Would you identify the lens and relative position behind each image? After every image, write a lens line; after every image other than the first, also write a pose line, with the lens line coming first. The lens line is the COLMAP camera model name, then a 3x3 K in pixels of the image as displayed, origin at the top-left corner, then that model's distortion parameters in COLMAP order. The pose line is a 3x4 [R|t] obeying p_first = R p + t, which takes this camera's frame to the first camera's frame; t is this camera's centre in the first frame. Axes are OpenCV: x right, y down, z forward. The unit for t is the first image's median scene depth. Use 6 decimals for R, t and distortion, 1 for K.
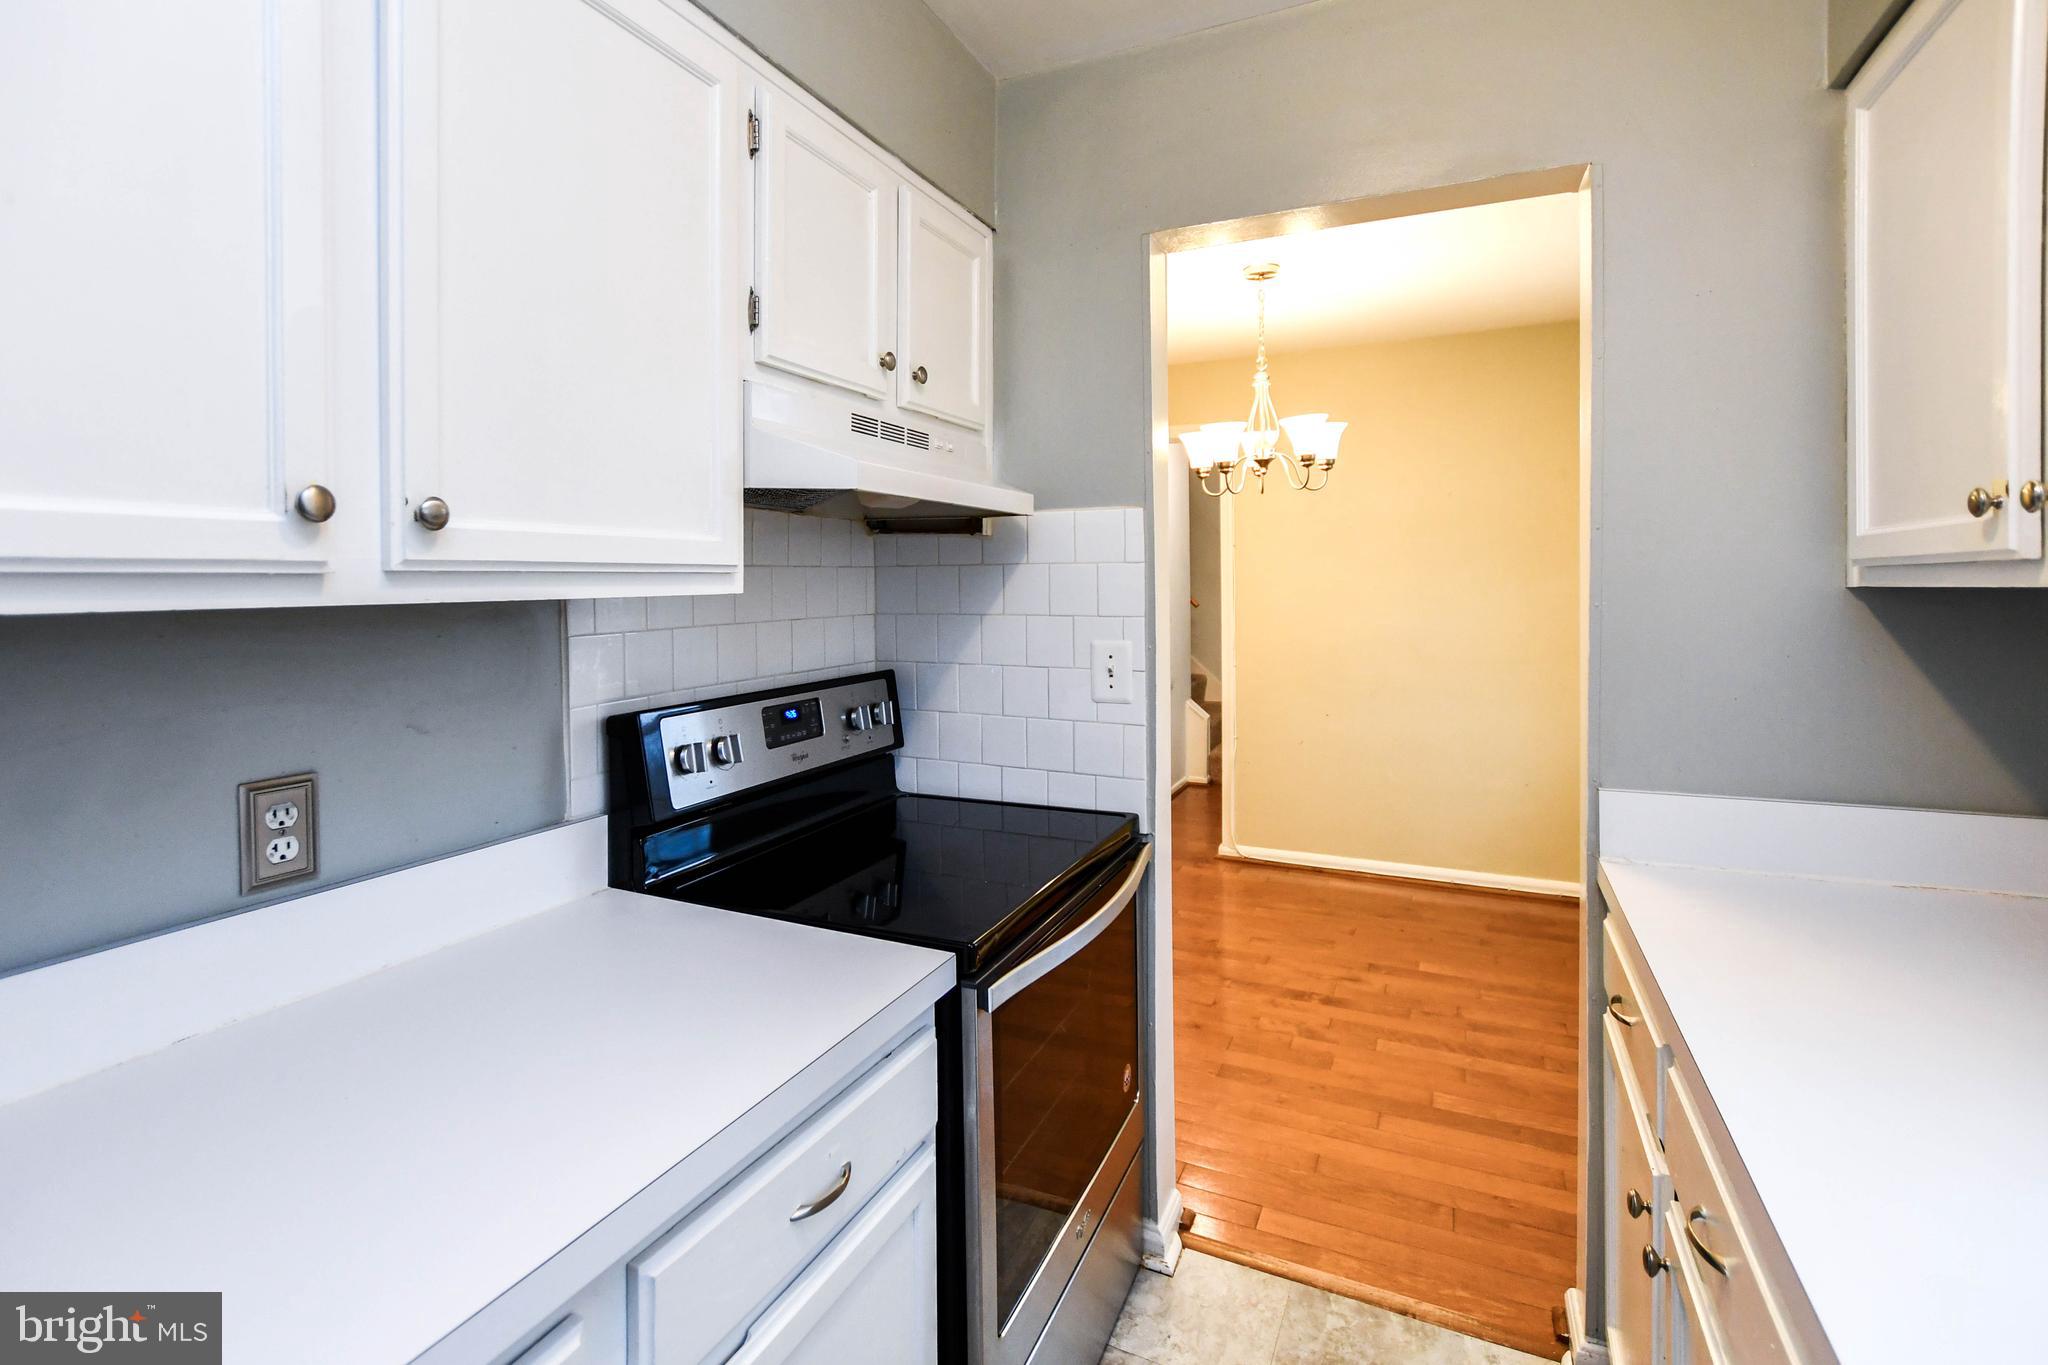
lens RADIAL K [[943.7, 0, 1015.7], [0, 943.7, 578.8], [0, 0, 1]] dist [-0.001686, 0.000168]
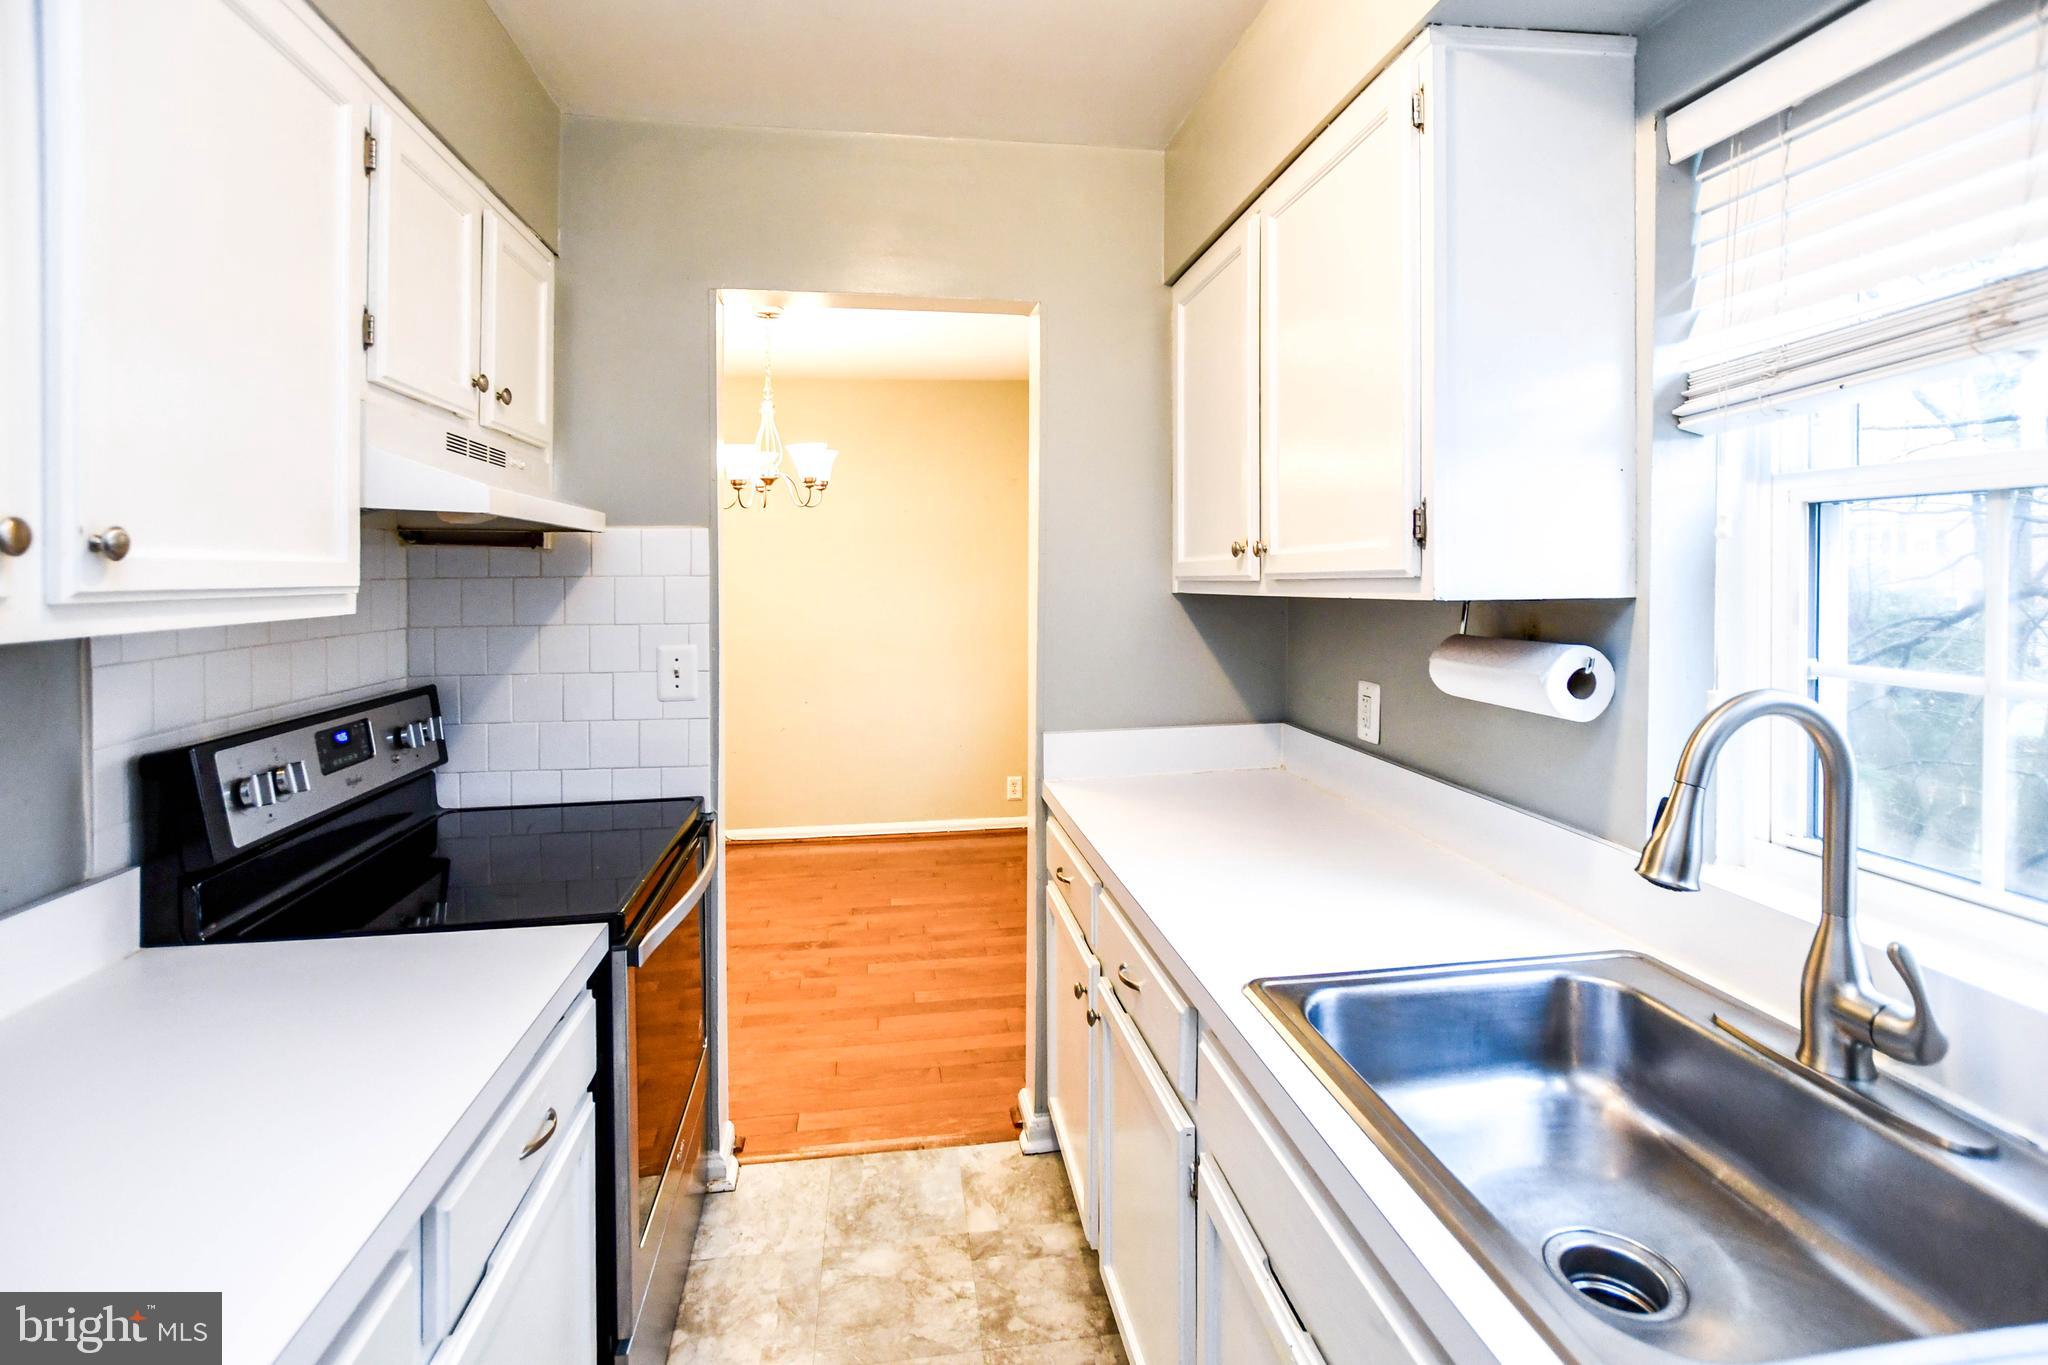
lens RADIAL K [[920.3, 0, 1018.8], [0, 920.3, 583.8], [0, 0, 1]] dist [0.000914, 0.000172]
pose [[0.829704, -0.005128, 0.558179, -0.178731], [0.000566, 0.999965, 0.008347, -0.016849], [-0.558203, -0.006610, 0.829678, -0.136109]]
